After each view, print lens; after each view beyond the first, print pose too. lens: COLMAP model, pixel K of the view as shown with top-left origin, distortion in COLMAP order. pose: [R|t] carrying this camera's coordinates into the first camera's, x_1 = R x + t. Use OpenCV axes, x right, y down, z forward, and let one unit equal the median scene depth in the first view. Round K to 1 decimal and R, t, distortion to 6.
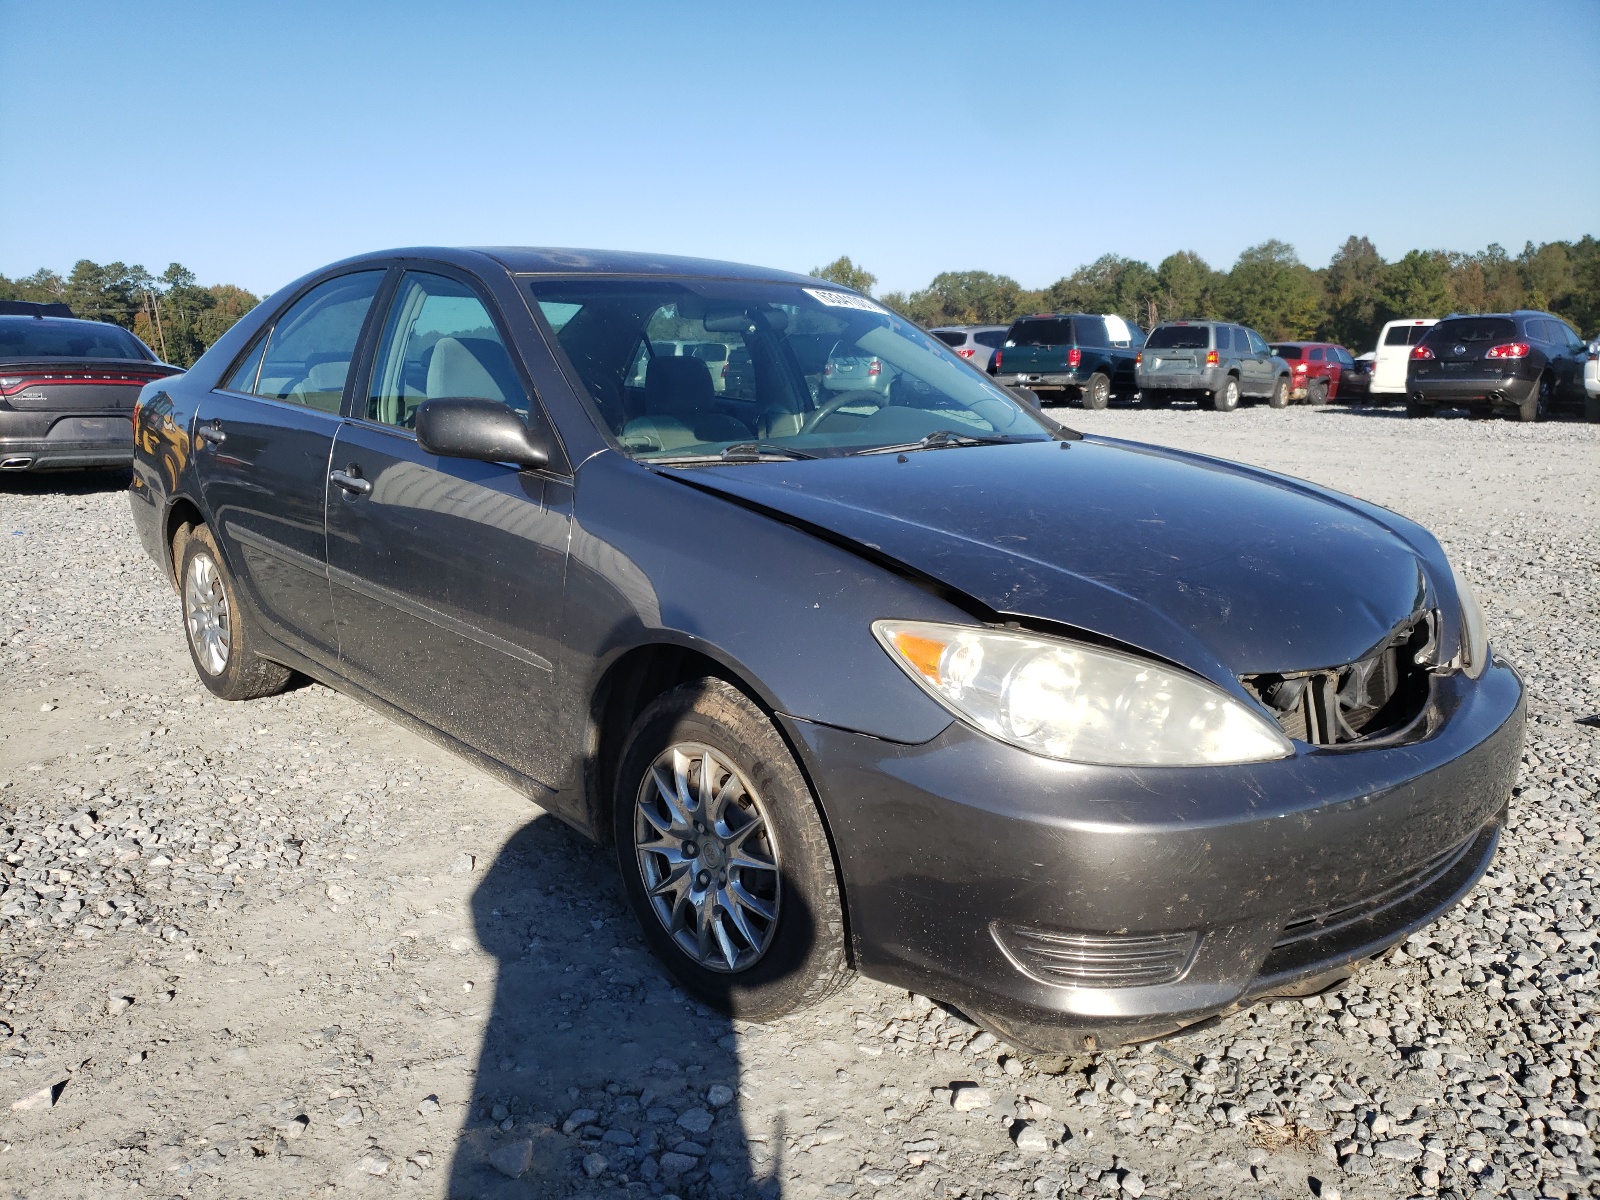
lens RADIAL K [[1228.6, 0, 801.4], [0, 1228.6, 707.6], [0, 0, 1]] dist [0.003051, 0.043250]
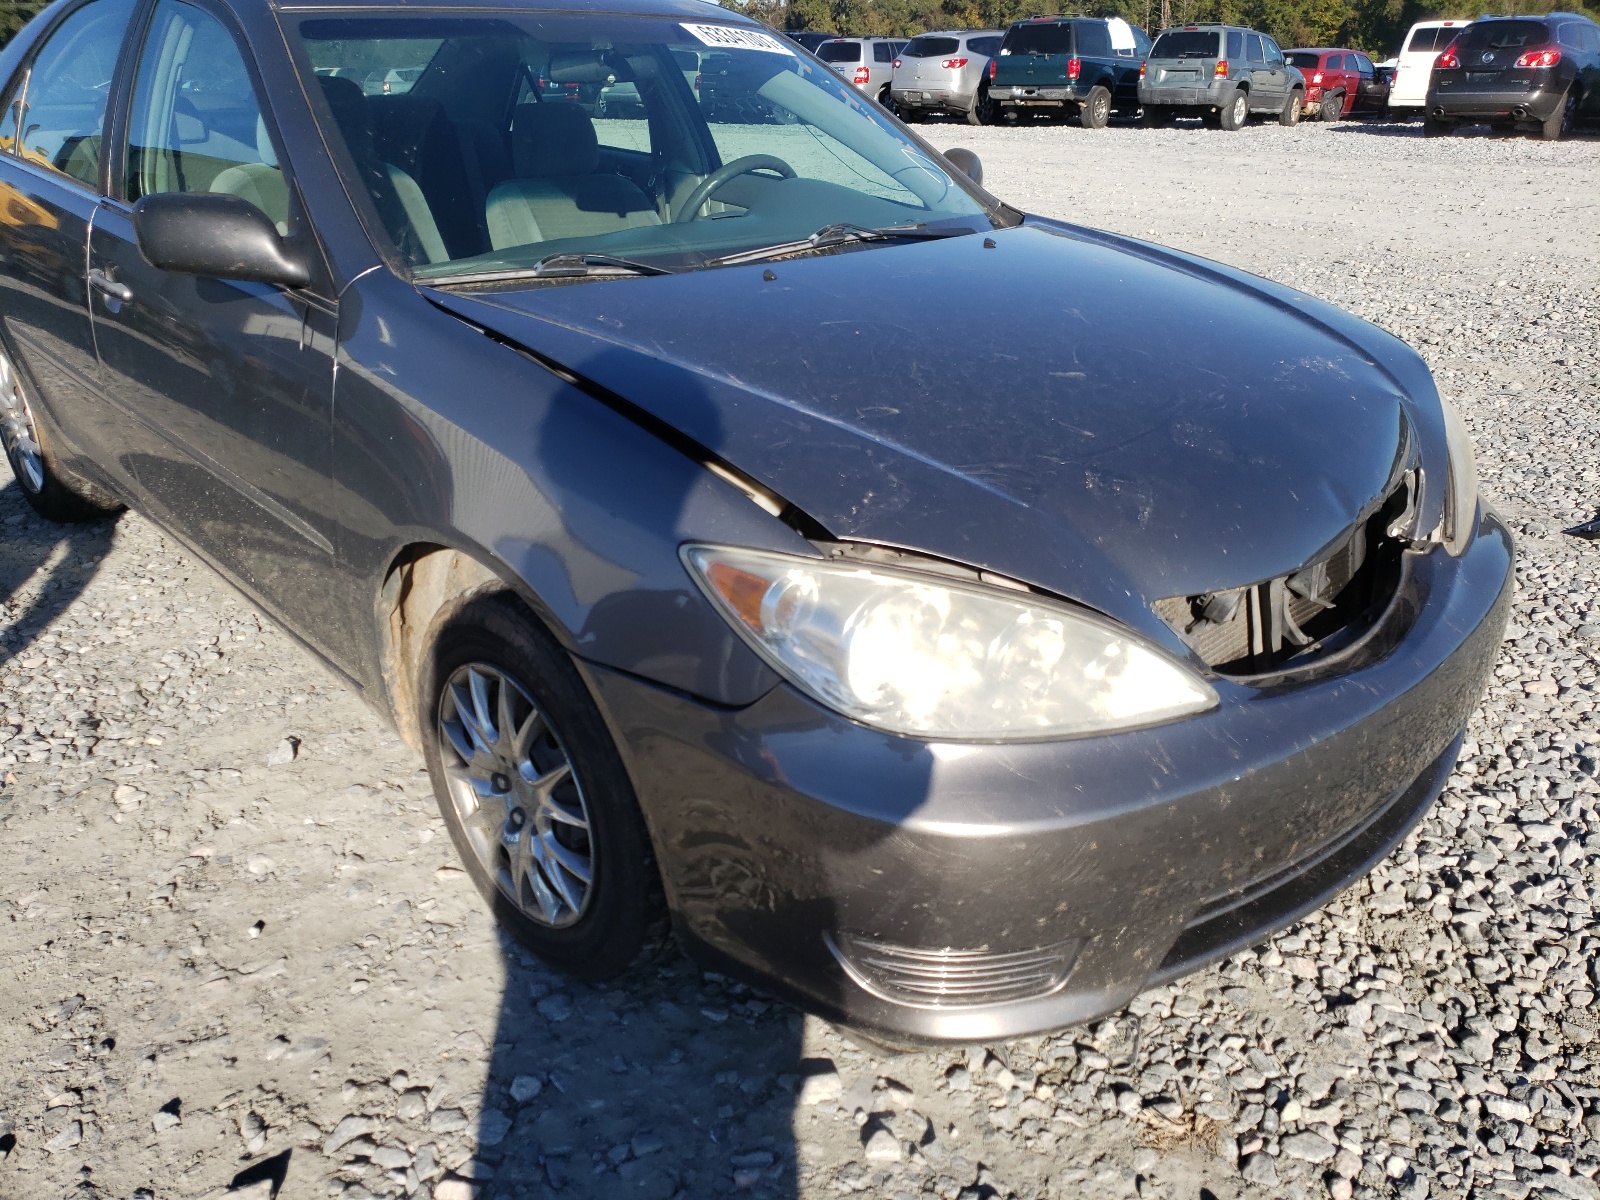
lens RADIAL K [[1228.6, 0, 801.4], [0, 1228.6, 707.6], [0, 0, 1]] dist [0.003051, 0.043250]
pose [[0.999829, -0.006501, 0.017299, 0.097966], [0.002939, 0.980100, 0.198482, -0.096786], [-0.018245, -0.198398, 0.979952, 0.189235]]
